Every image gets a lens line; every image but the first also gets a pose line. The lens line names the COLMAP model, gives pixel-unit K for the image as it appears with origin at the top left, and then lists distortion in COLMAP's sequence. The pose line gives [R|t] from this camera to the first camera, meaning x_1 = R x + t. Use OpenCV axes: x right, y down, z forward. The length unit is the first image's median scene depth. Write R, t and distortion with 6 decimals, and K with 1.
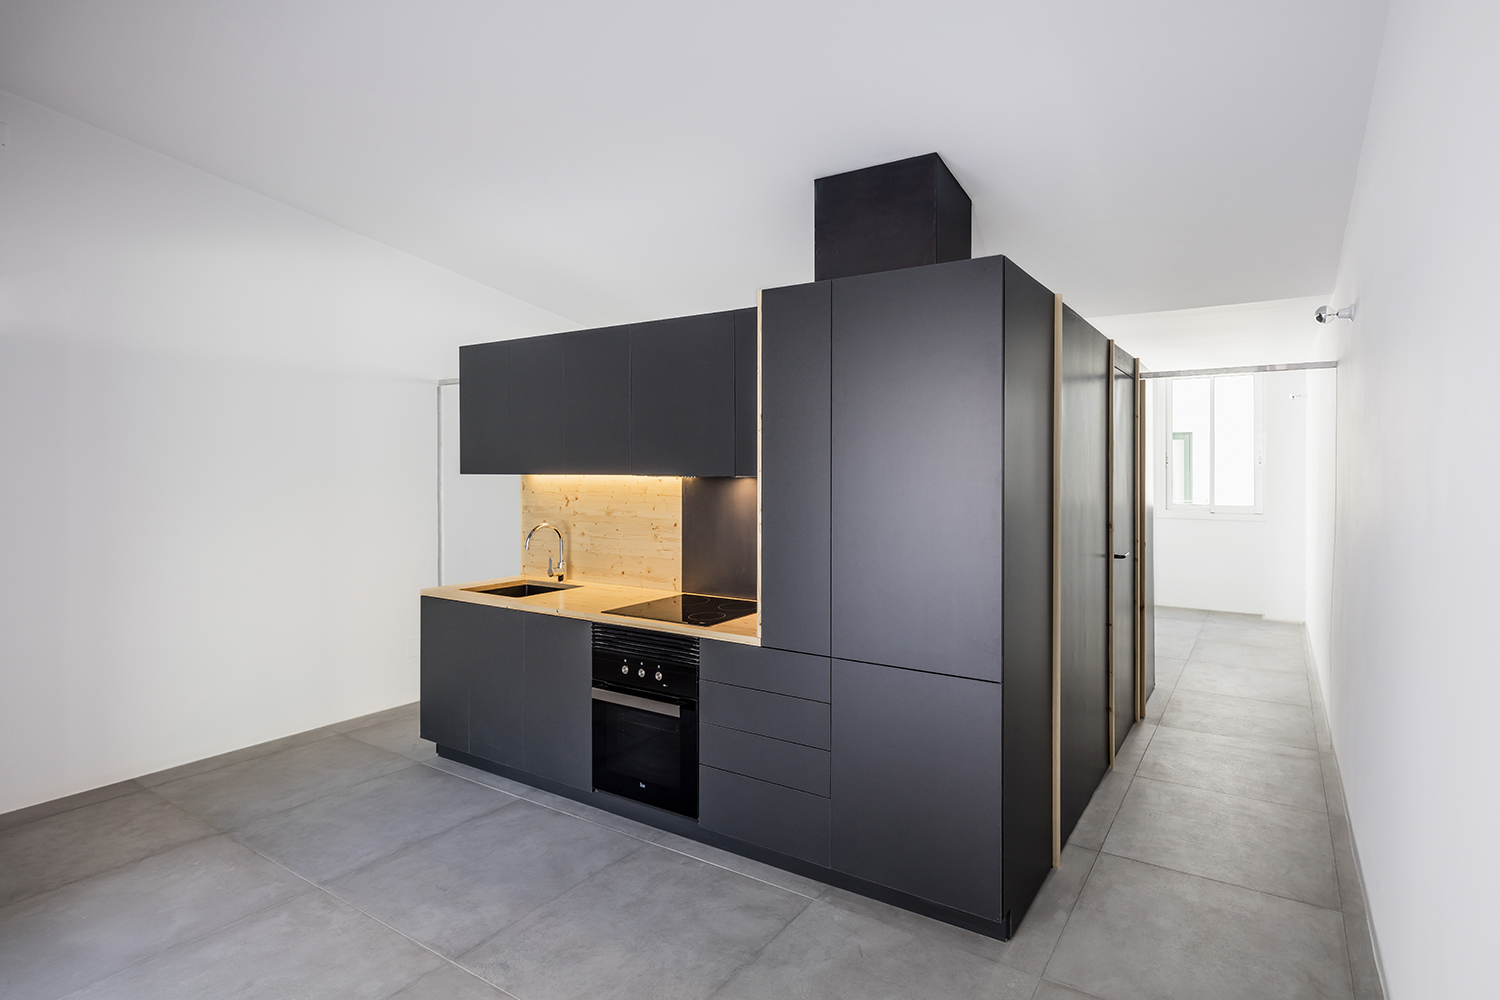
lens RADIAL K [[762.5, 0, 774.5], [0, 762.5, 463.8], [0, 0, 1]] dist [-0.001627, -0.003181]
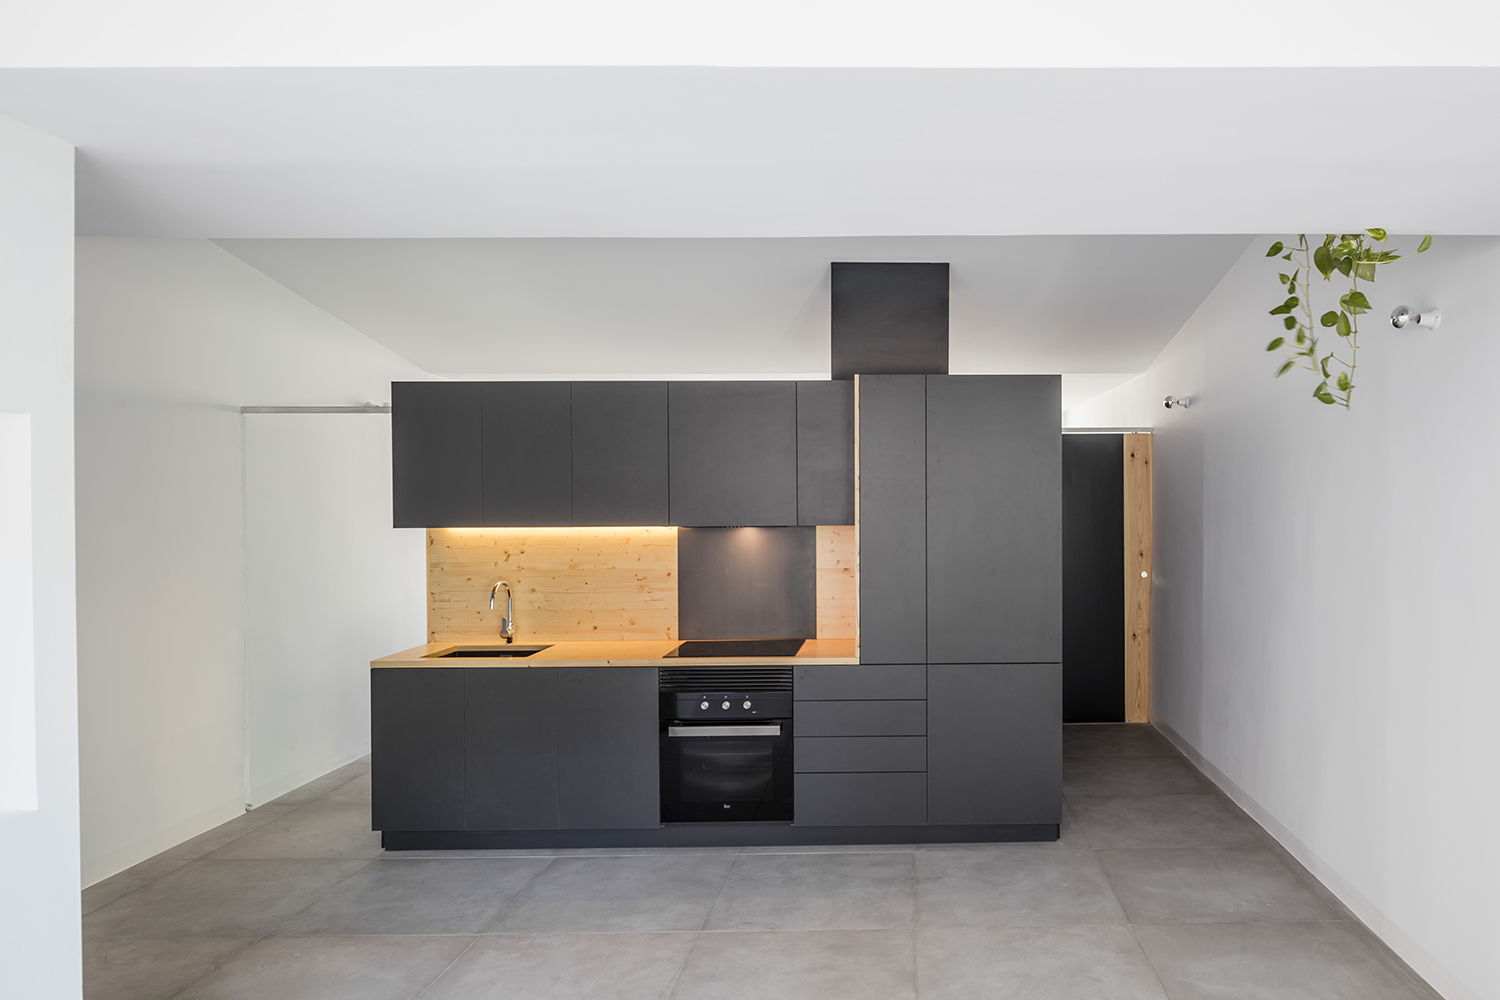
lens RADIAL K [[1230.5, 0, 751.4], [0, 1230.5, 500.0], [0, 0, 1]] dist [-0.019711, 0.009246]
pose [[0.875657, -0.011198, 0.482803, -0.948007], [0.006315, 0.999911, 0.011738, -0.042601], [-0.482891, -0.007230, 0.875650, -0.550792]]
